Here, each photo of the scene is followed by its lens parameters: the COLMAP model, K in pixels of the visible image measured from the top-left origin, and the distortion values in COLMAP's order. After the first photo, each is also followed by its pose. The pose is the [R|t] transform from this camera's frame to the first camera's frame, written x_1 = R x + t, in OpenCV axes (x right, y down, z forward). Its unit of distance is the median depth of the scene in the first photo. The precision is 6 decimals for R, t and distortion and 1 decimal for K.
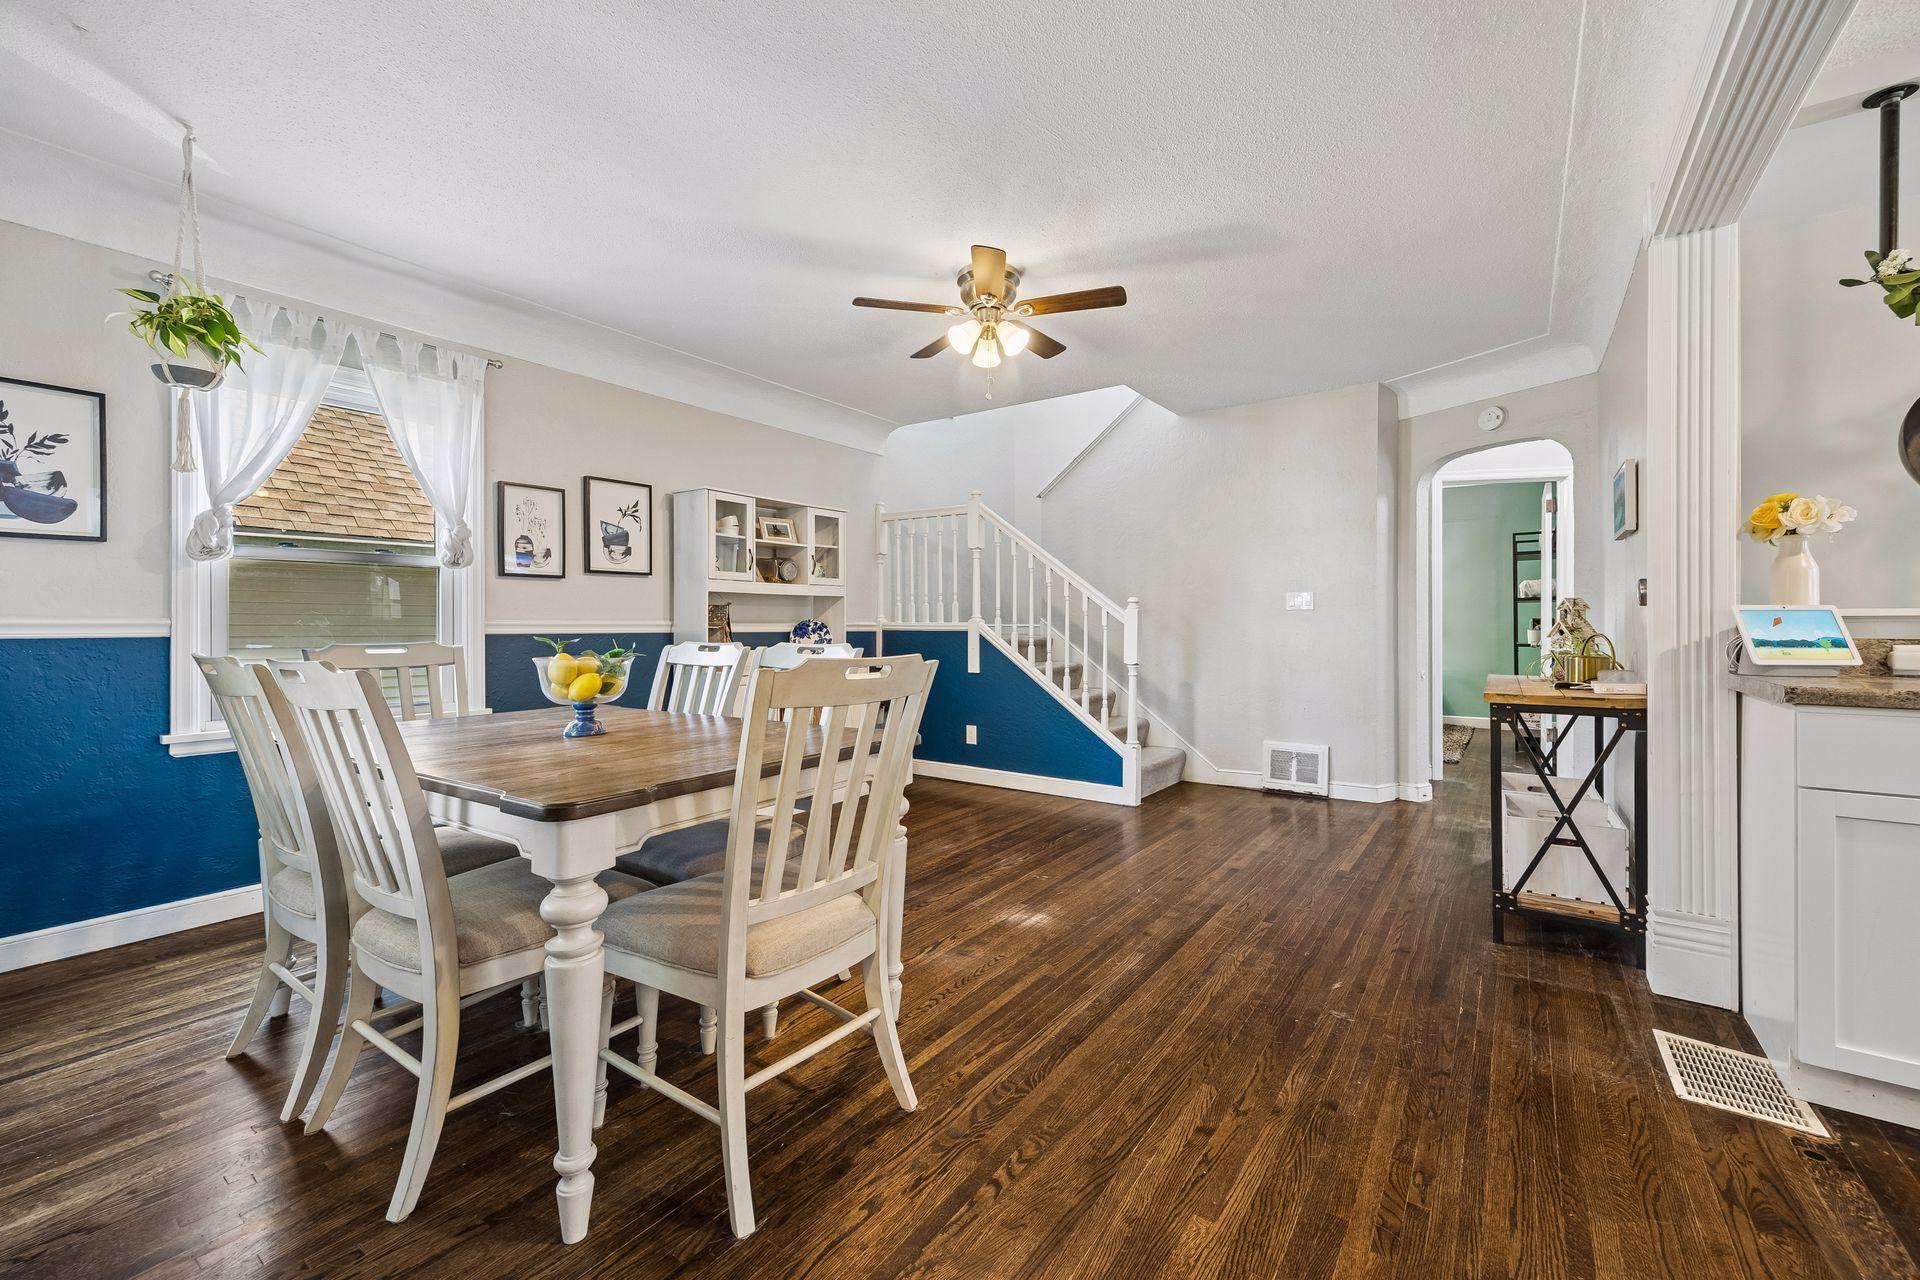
lens RADIAL K [[783.7, 0, 960.0], [0, 783.7, 640.0], [0, 0, 1]] dist [0.007899, 0.000114]
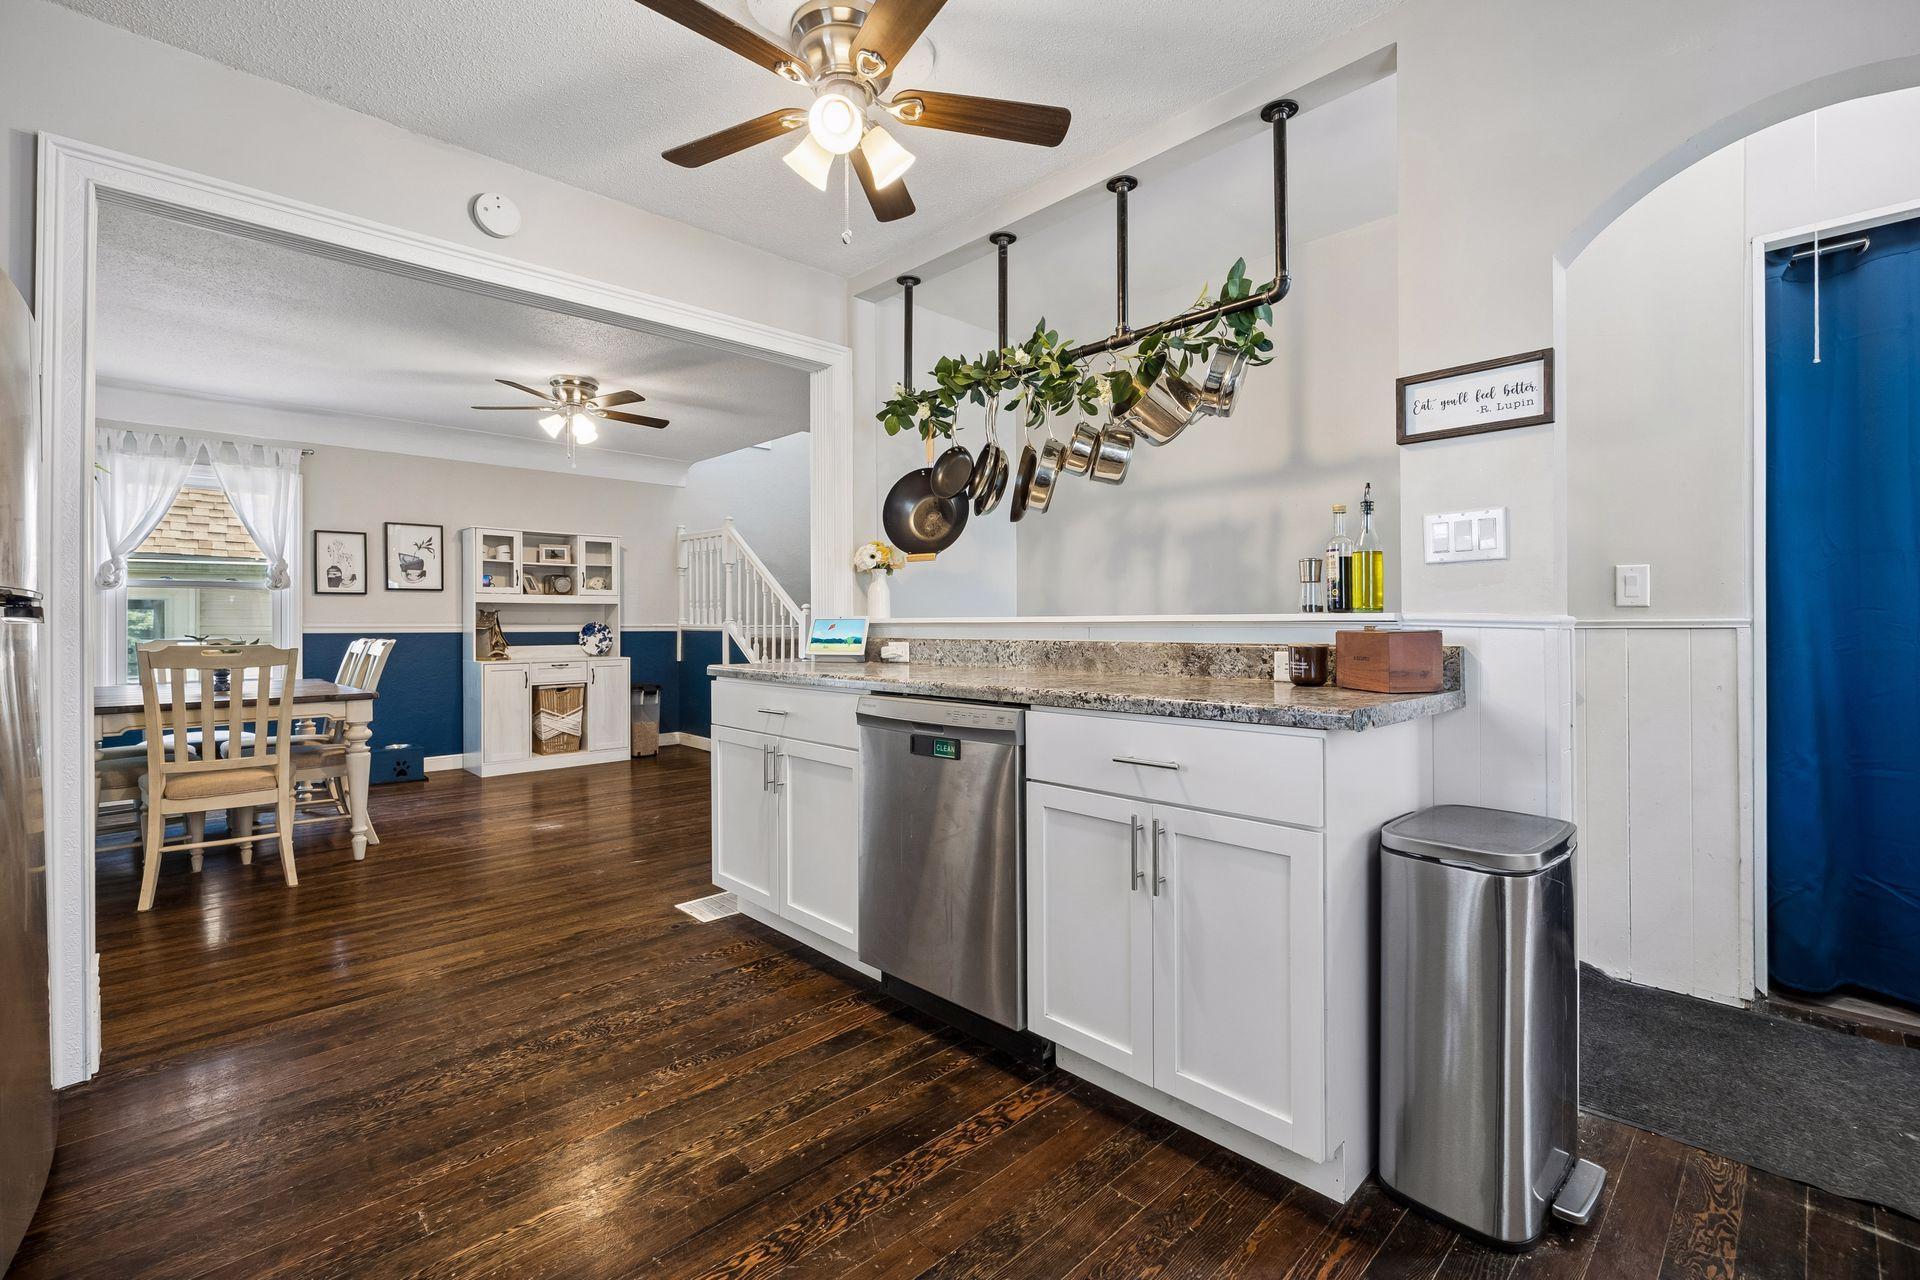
lens RADIAL K [[844.6, 0, 960.0], [0, 844.6, 640.0], [0, 0, 1]] dist [0.000126, -0.000018]
pose [[0.981881, 0.002633, -0.189480, 0.793854], [-0.002426, 0.999996, 0.001320, -0.000160], [0.189482, -0.000837, 0.981884, -0.287276]]
